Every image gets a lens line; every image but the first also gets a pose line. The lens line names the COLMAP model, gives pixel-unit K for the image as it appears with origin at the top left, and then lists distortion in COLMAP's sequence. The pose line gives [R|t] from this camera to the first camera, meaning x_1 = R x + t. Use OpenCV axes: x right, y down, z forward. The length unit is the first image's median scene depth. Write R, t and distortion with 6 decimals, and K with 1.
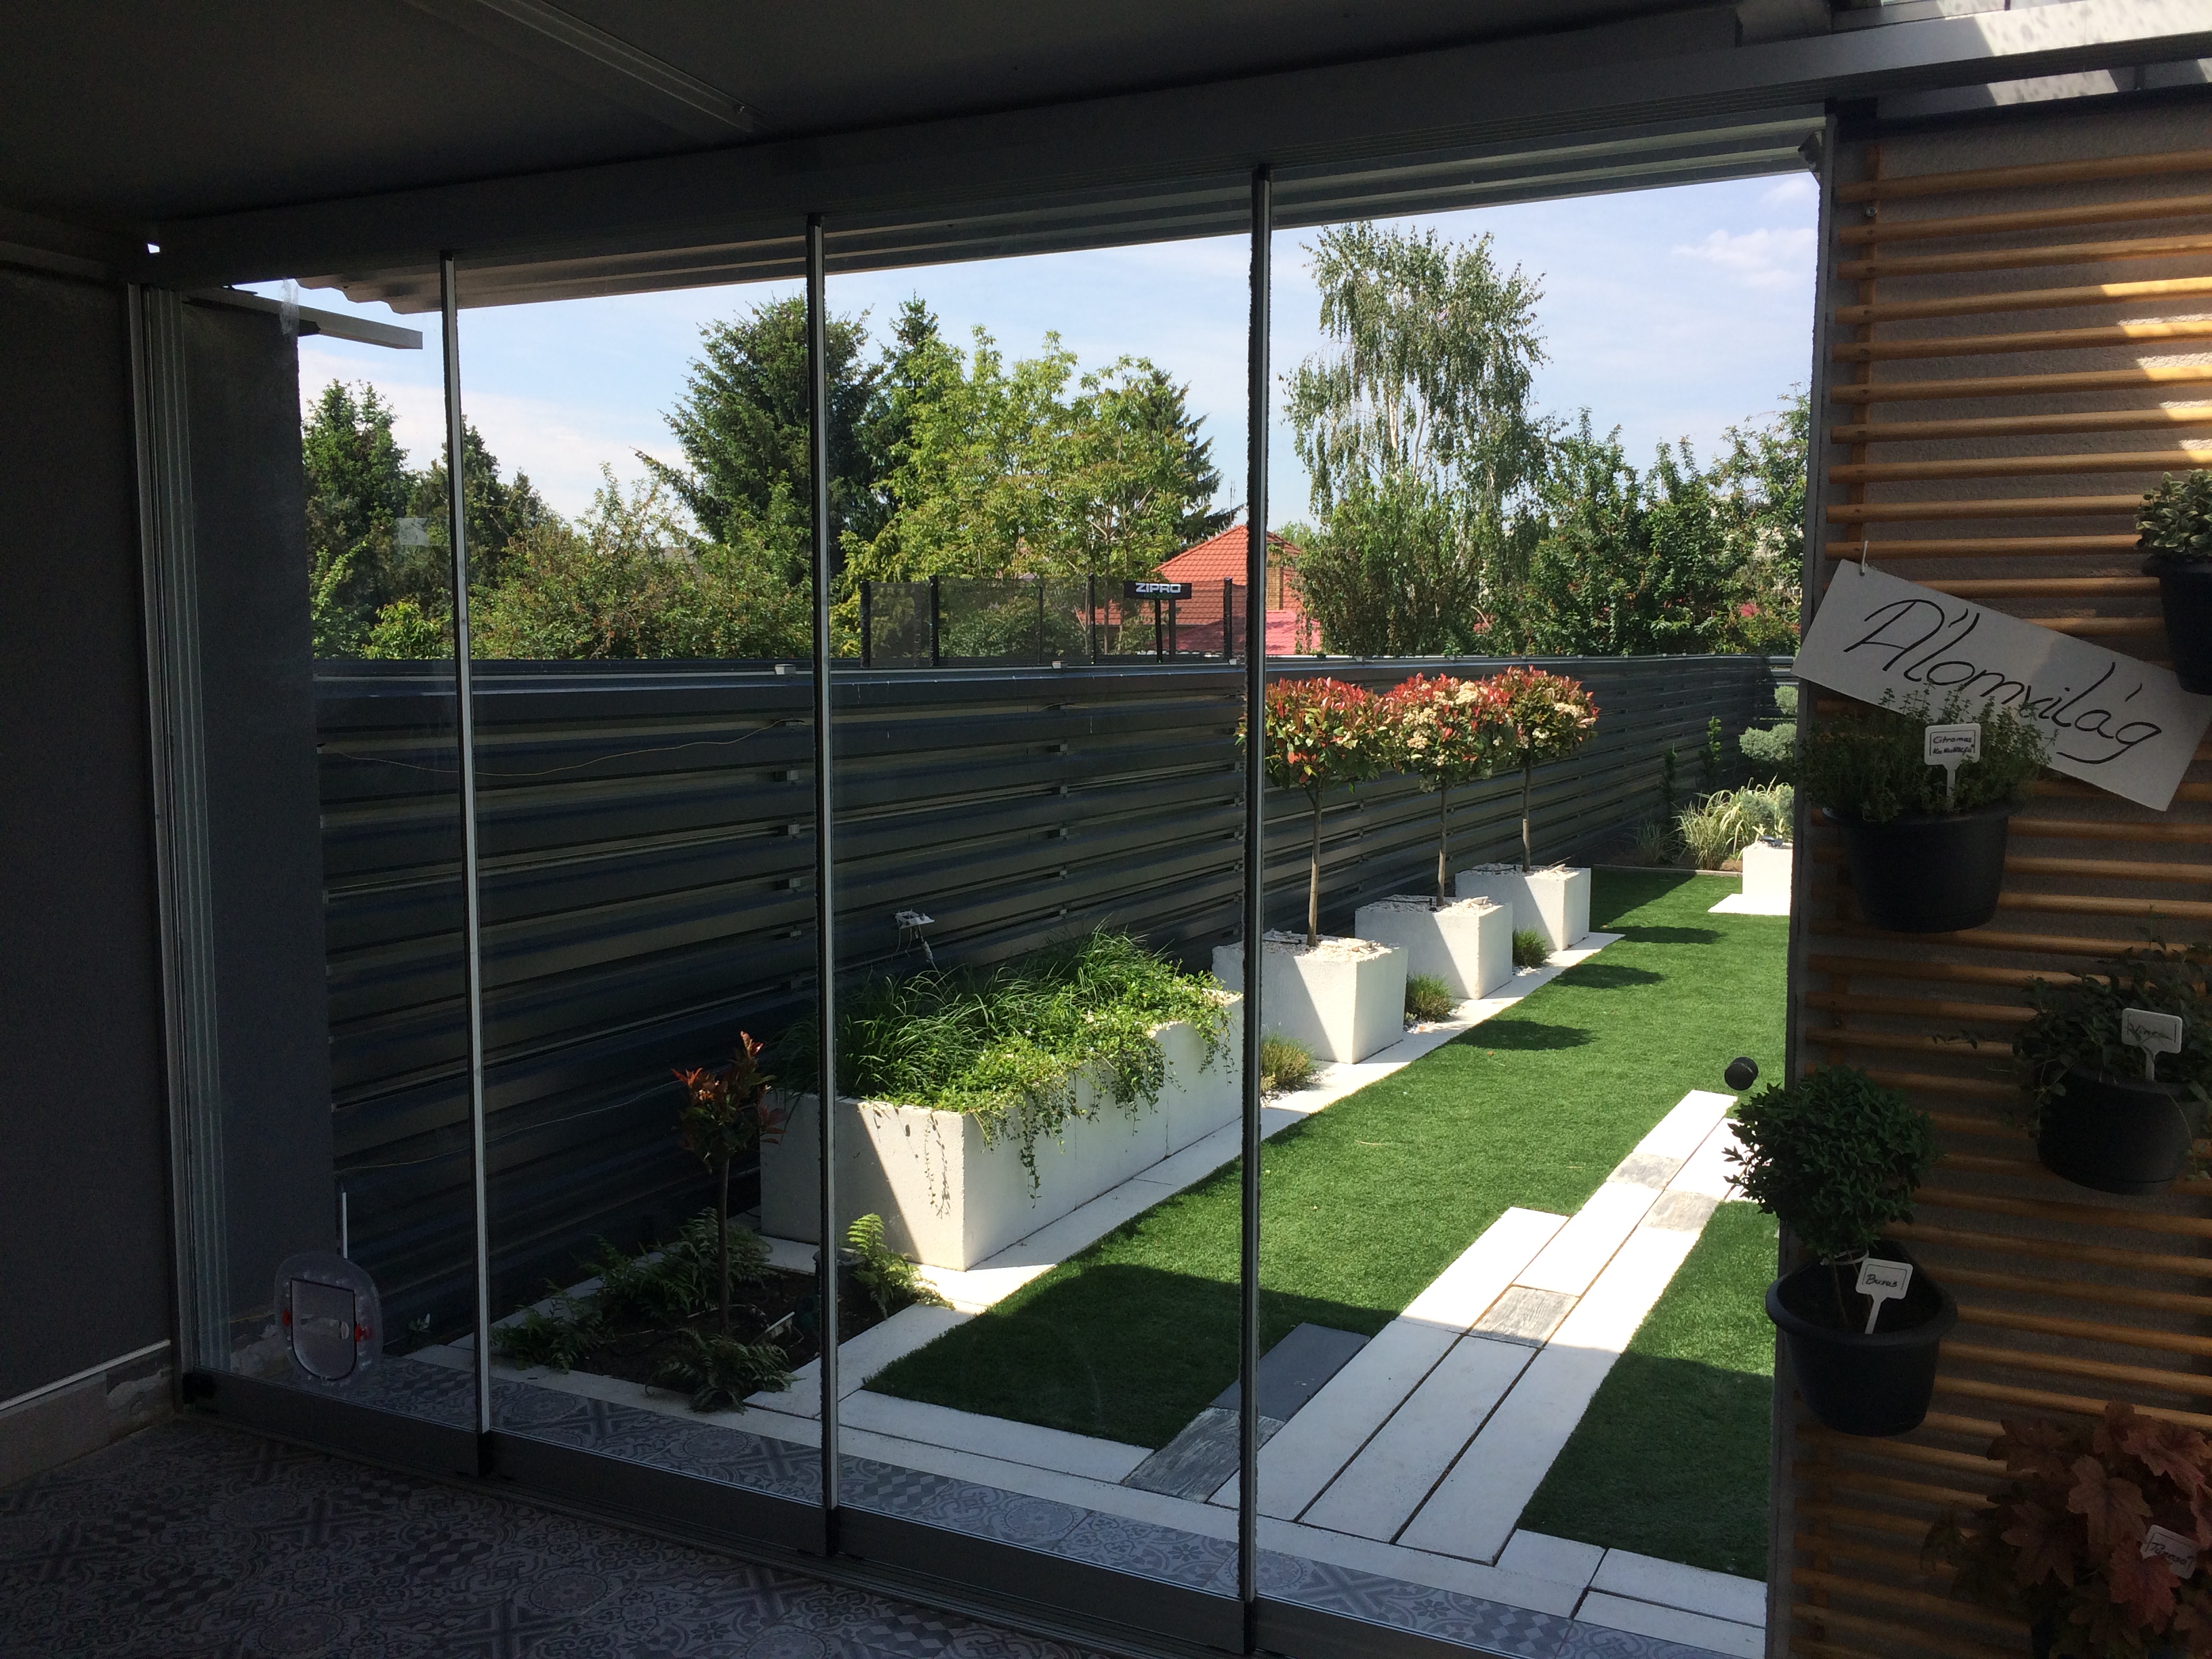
lens RADIAL K [[1893.7, 0, 1106.0], [0, 1893.7, 829.5], [0, 0, 1]] dist [0.074676, -0.109935]
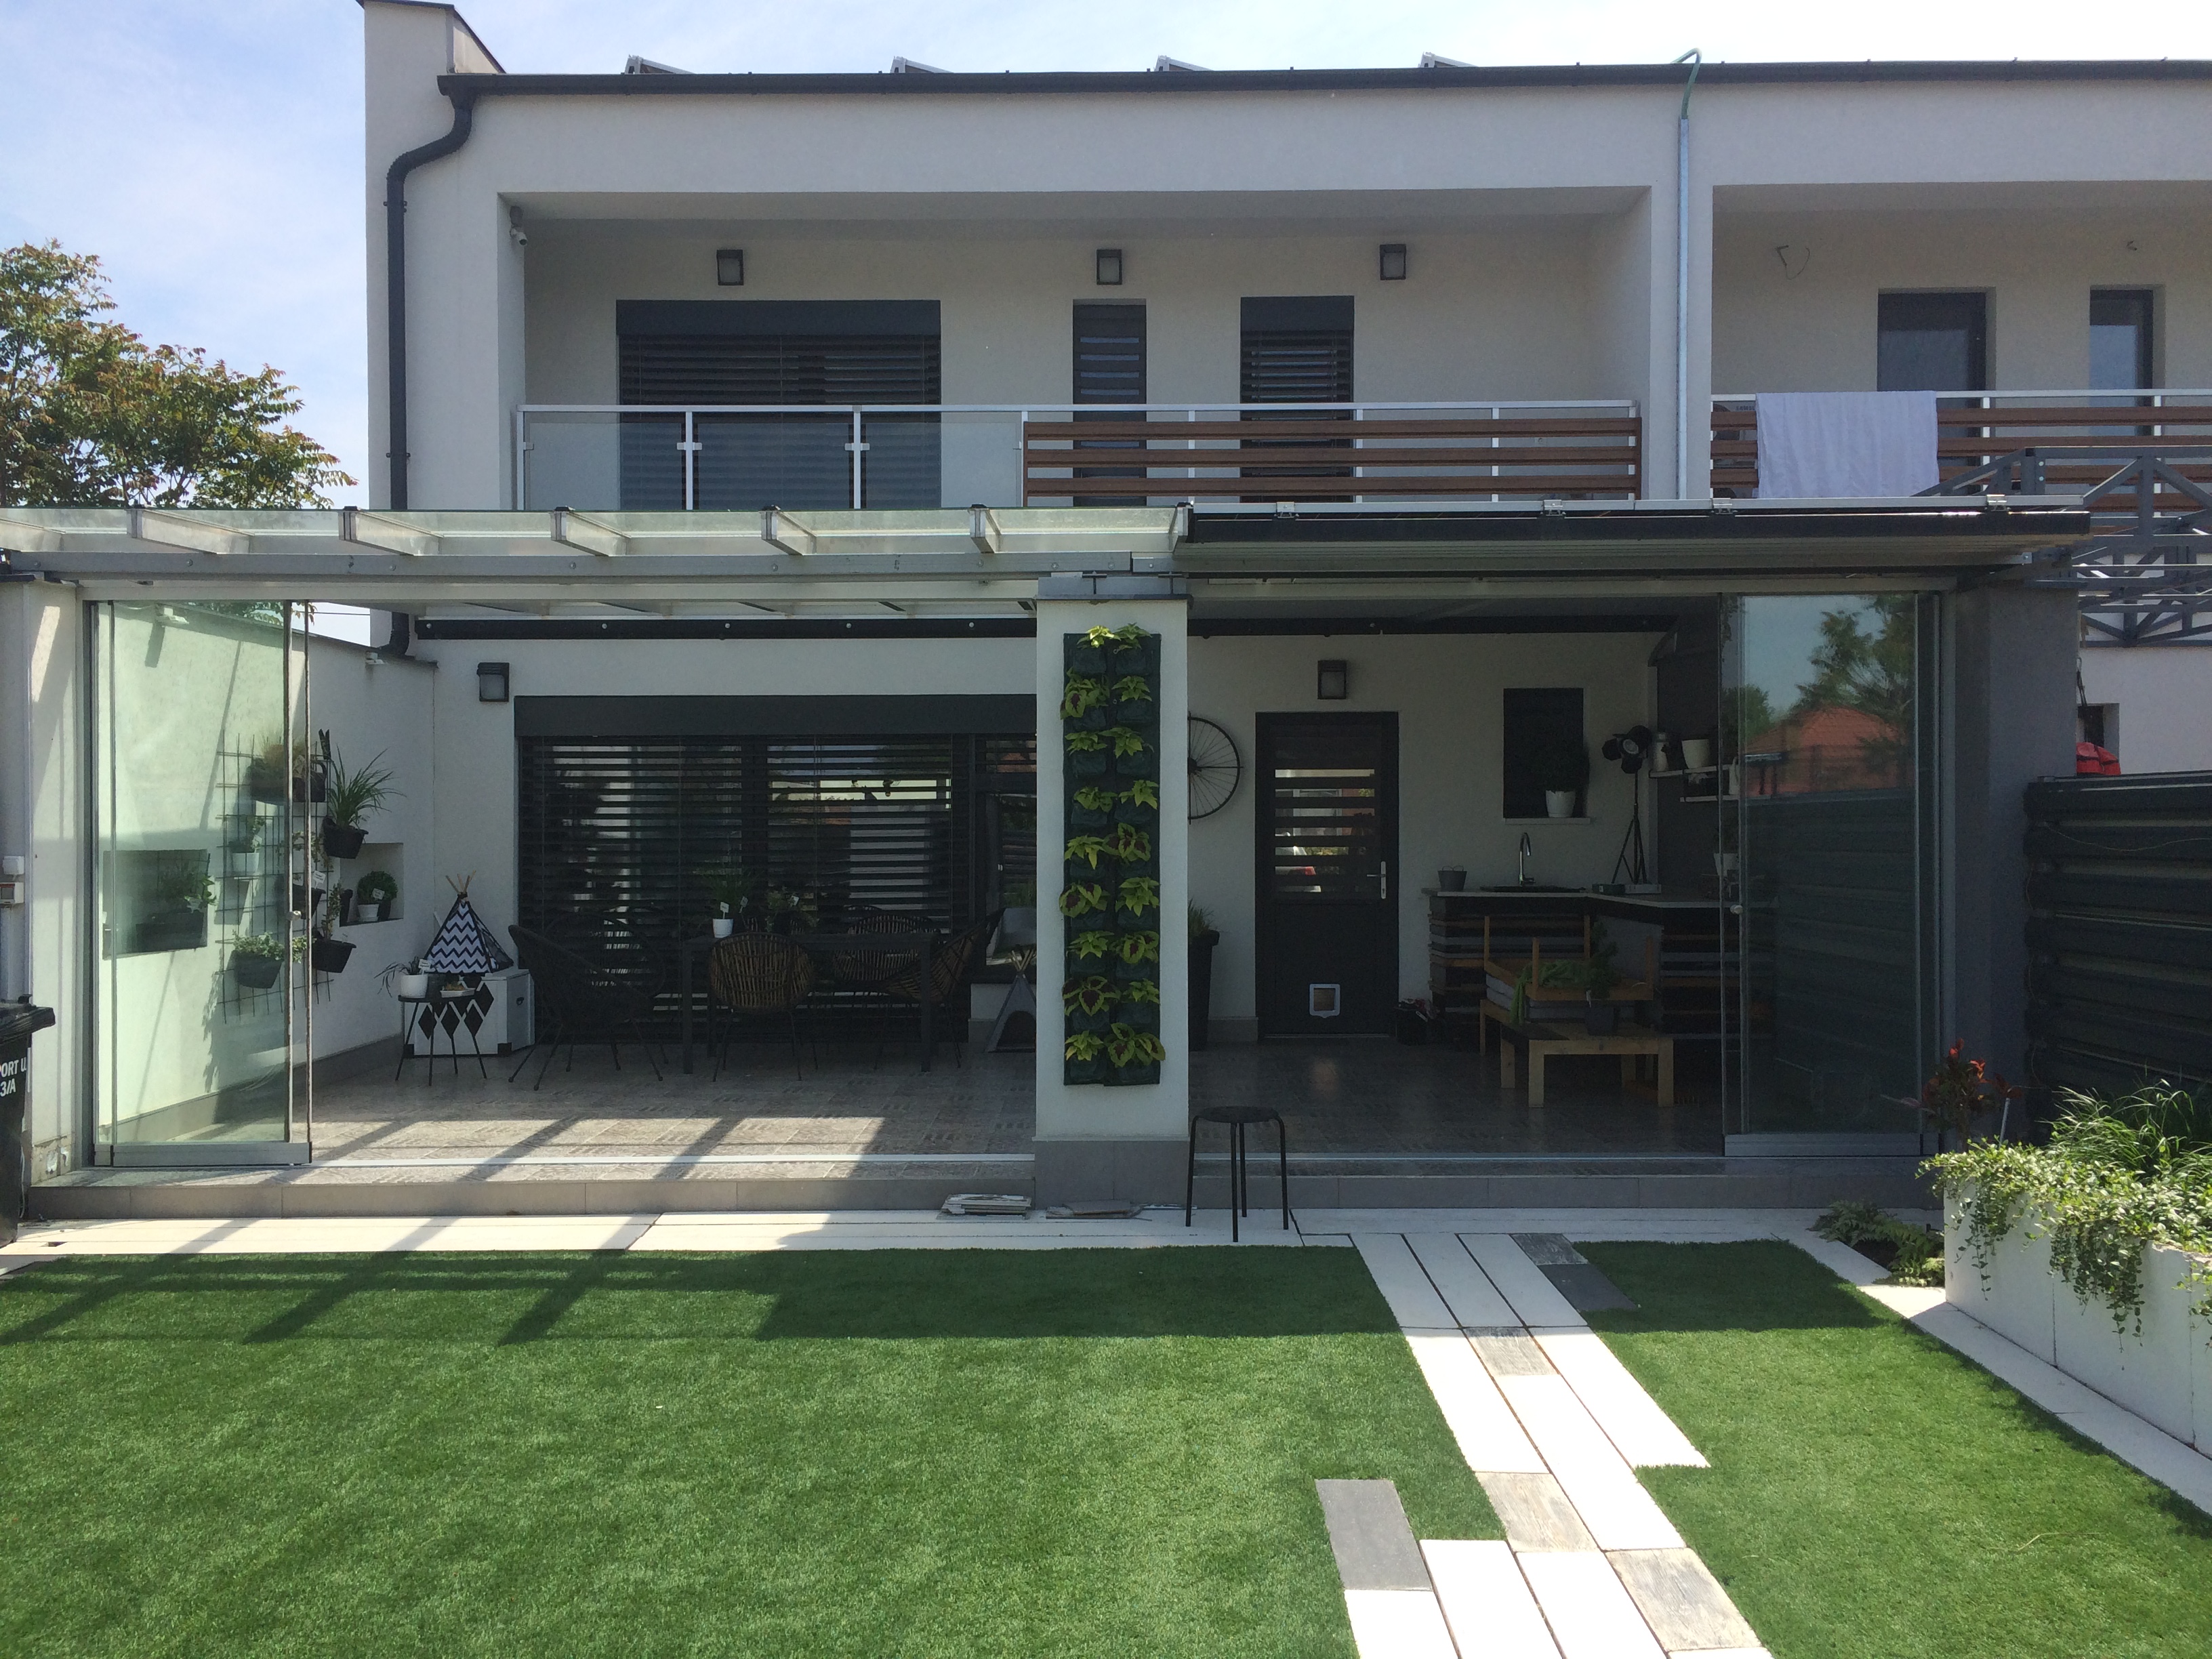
lens RADIAL K [[1893.7, 0, 1106.0], [0, 1893.7, 829.5], [0, 0, 1]] dist [0.074676, -0.109935]
pose [[-0.900482, 0.002135, -0.434887, 1.772013], [-0.038916, 0.995581, 0.085467, -0.254490], [0.433148, 0.093886, -0.896420, 3.625169]]
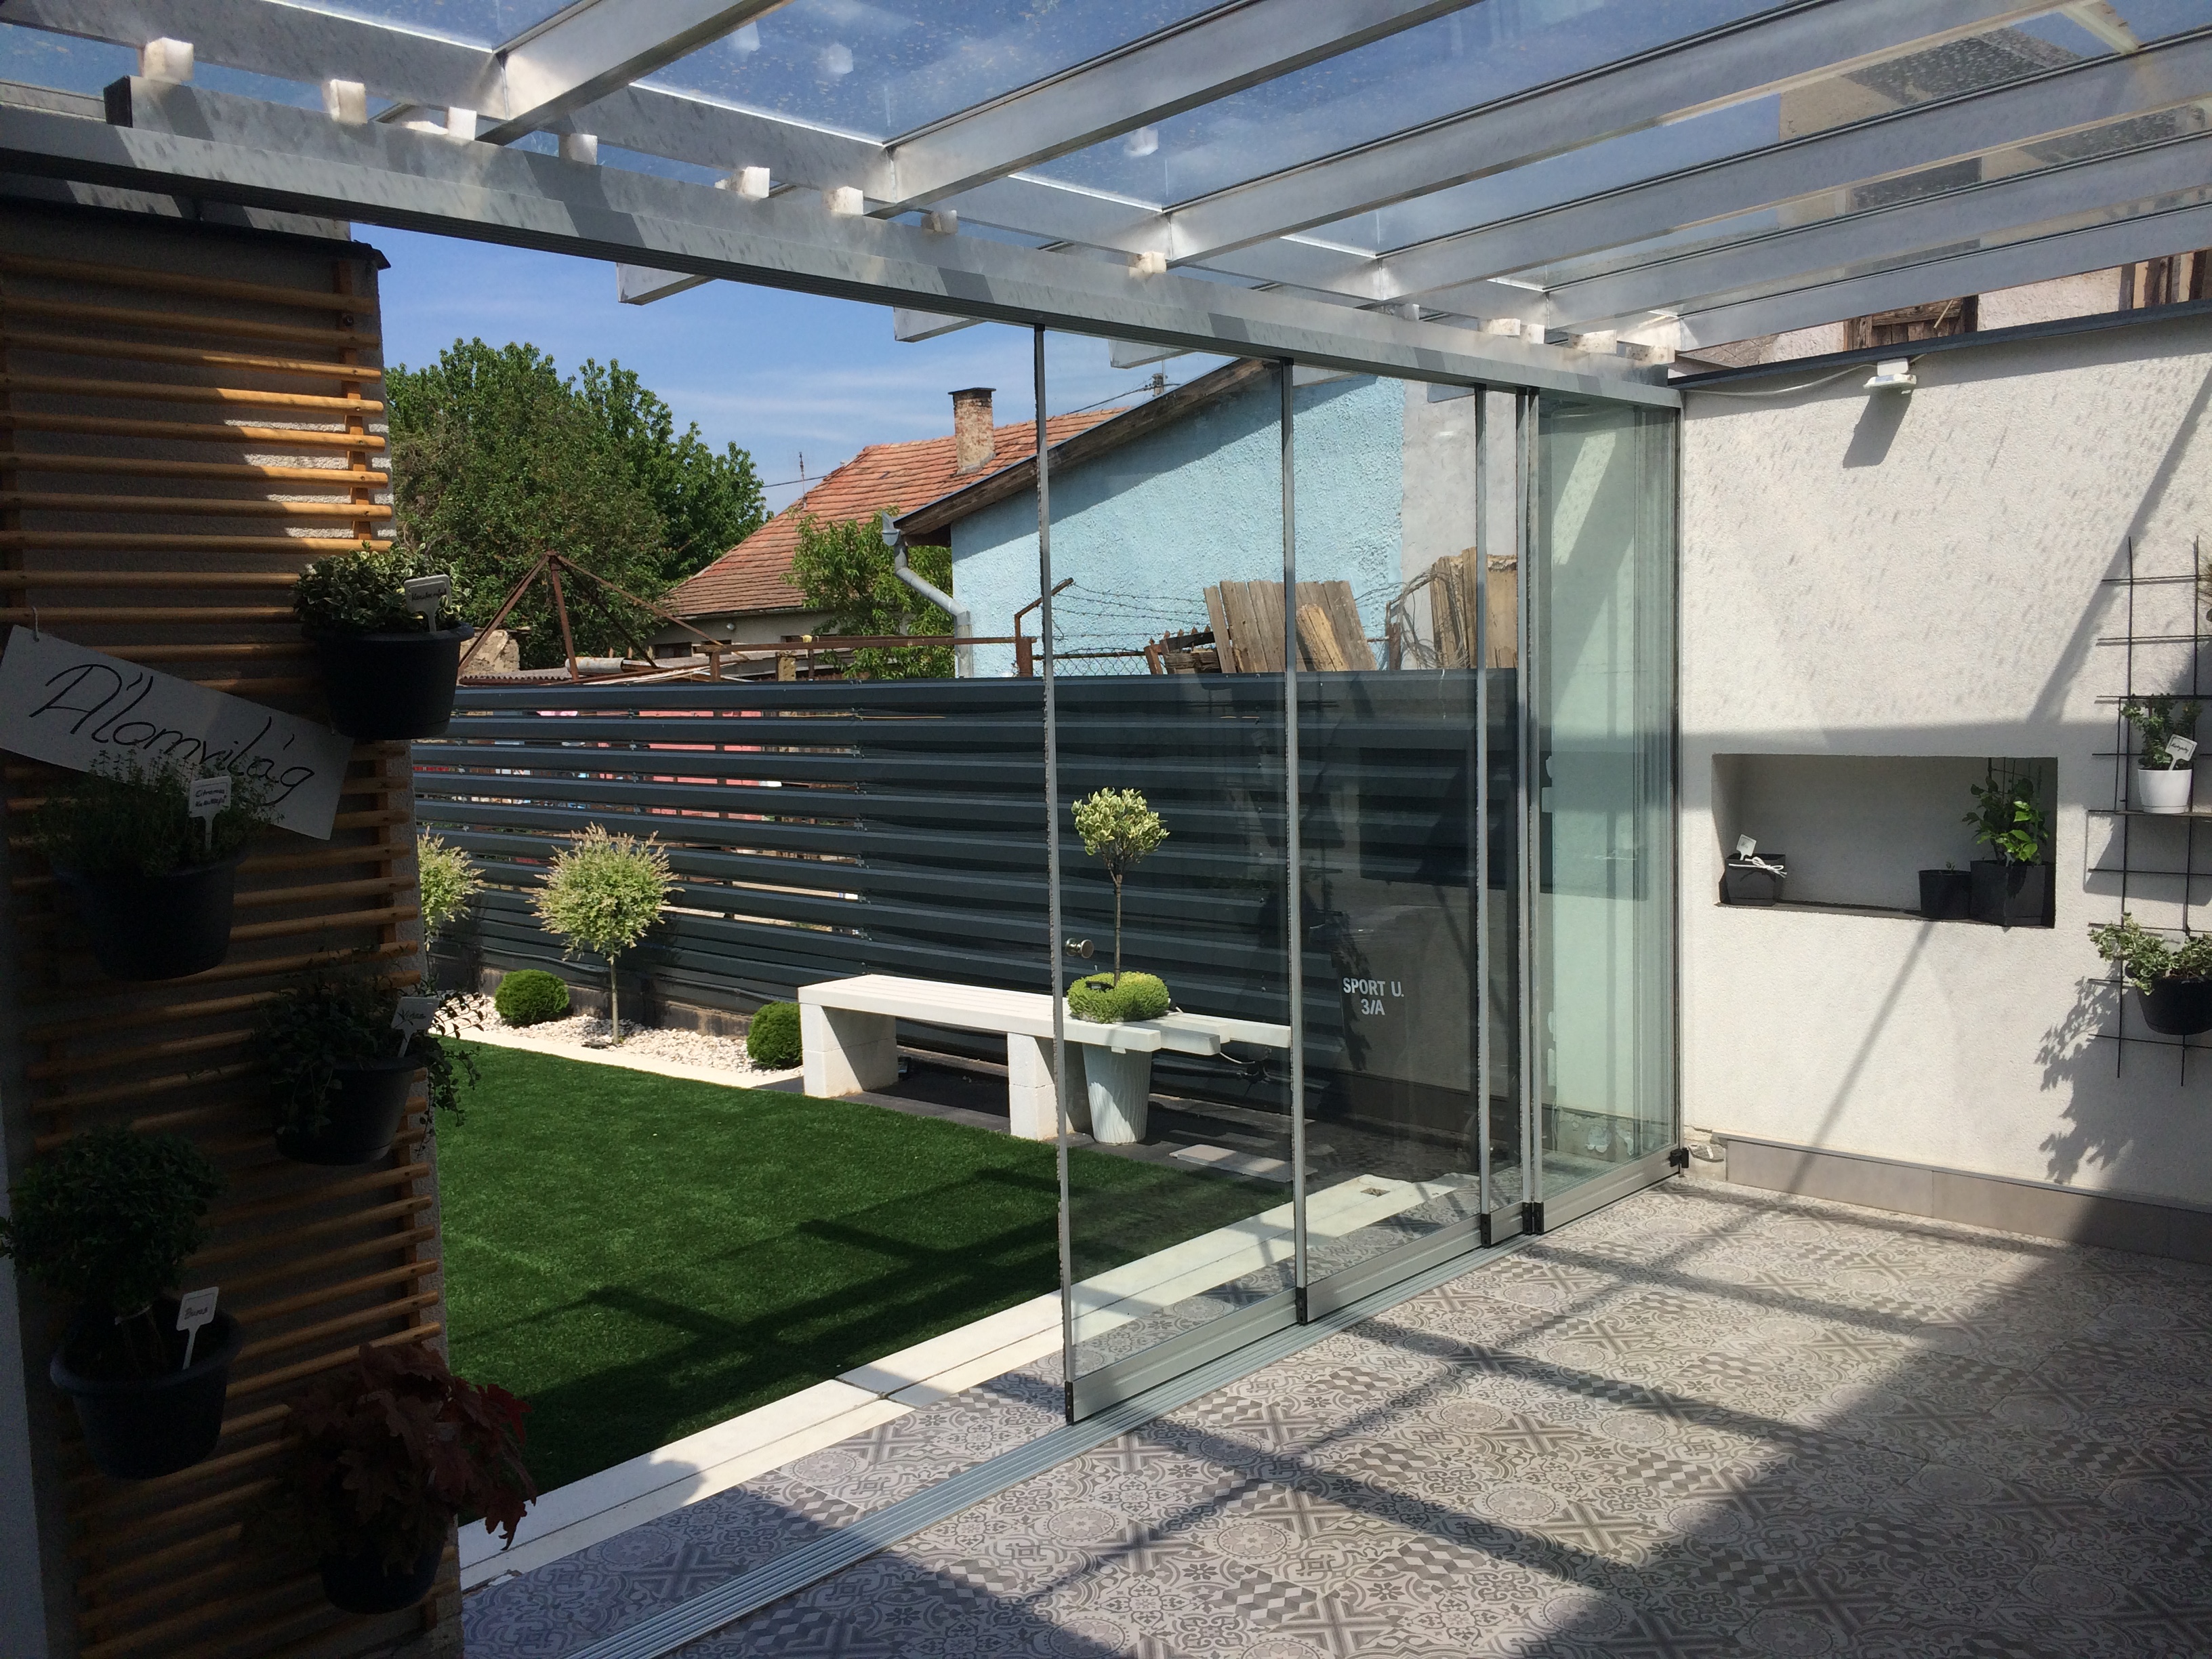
lens RADIAL K [[1878.6, 0, 1116.0], [0, 1878.6, 799.7], [0, 0, 1]] dist [0.040648, -0.003626]
pose [[0.289486, -0.081226, 0.953730, -0.385092], [0.123194, 0.991268, 0.047030, -0.026470], [-0.949221, 0.103879, 0.296964, 0.168873]]
